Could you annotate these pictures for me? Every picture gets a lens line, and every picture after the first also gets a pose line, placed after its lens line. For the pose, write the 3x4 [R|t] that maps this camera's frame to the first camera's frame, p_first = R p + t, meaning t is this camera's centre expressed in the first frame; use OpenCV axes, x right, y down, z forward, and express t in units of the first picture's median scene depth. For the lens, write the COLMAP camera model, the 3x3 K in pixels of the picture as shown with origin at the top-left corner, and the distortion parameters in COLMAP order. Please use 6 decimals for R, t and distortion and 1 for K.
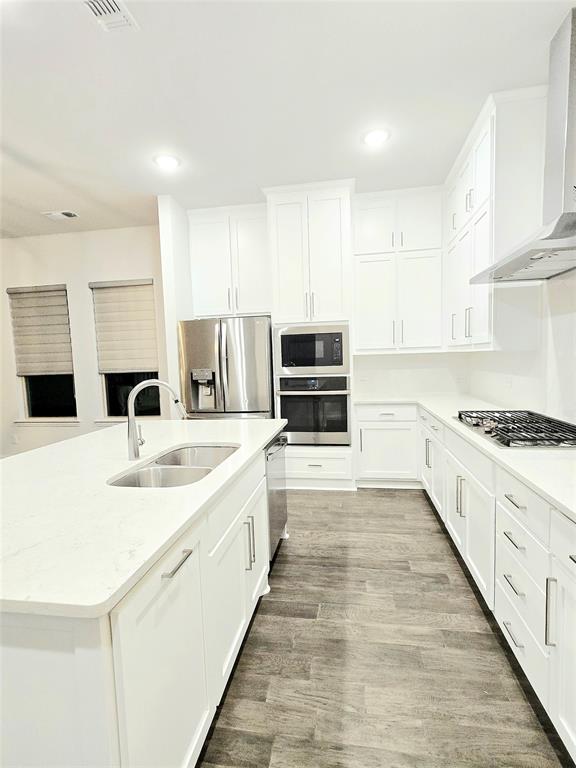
lens RADIAL K [[383.6, 0, 288.0], [0, 383.6, 384.0], [0, 0, 1]] dist [0.018668, 0.000382]
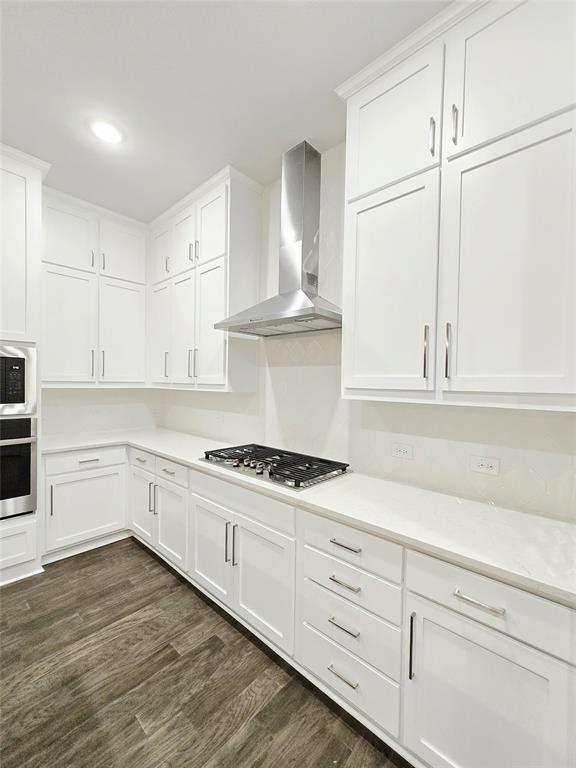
lens RADIAL K [[321.6, 0, 290.0], [0, 321.6, 387.9], [0, 0, 1]] dist [0.011993, 0.000237]
pose [[0.546619, 0.026918, 0.836949, -0.118829], [0.026263, 0.998440, -0.049264, -0.041486], [-0.836969, 0.048910, 0.545060, 0.297898]]
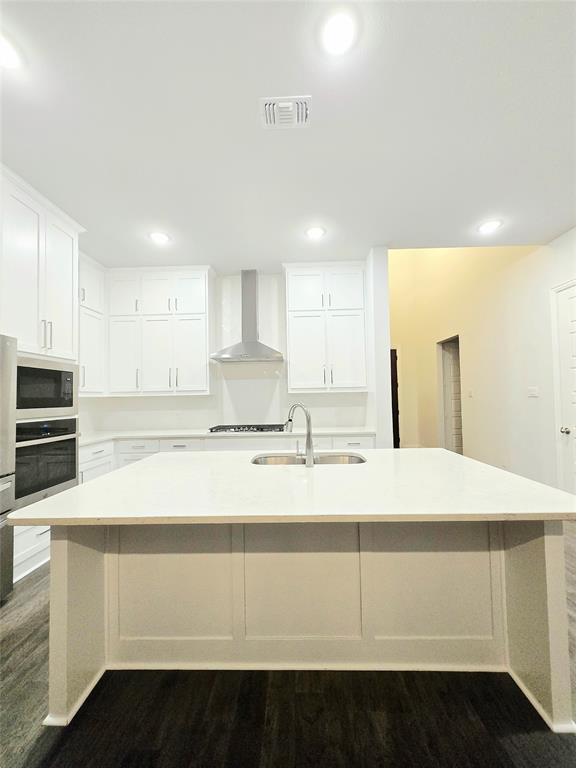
lens RADIAL K [[305.5, 0, 287.1], [0, 305.5, 388.0], [0, 0, 1]] dist [0.010243, 0.000005]
pose [[-0.144056, 0.062822, 0.987573, -0.826158], [0.096749, 0.994096, -0.049125, -0.008261], [-0.984829, 0.088470, -0.149283, 0.722740]]
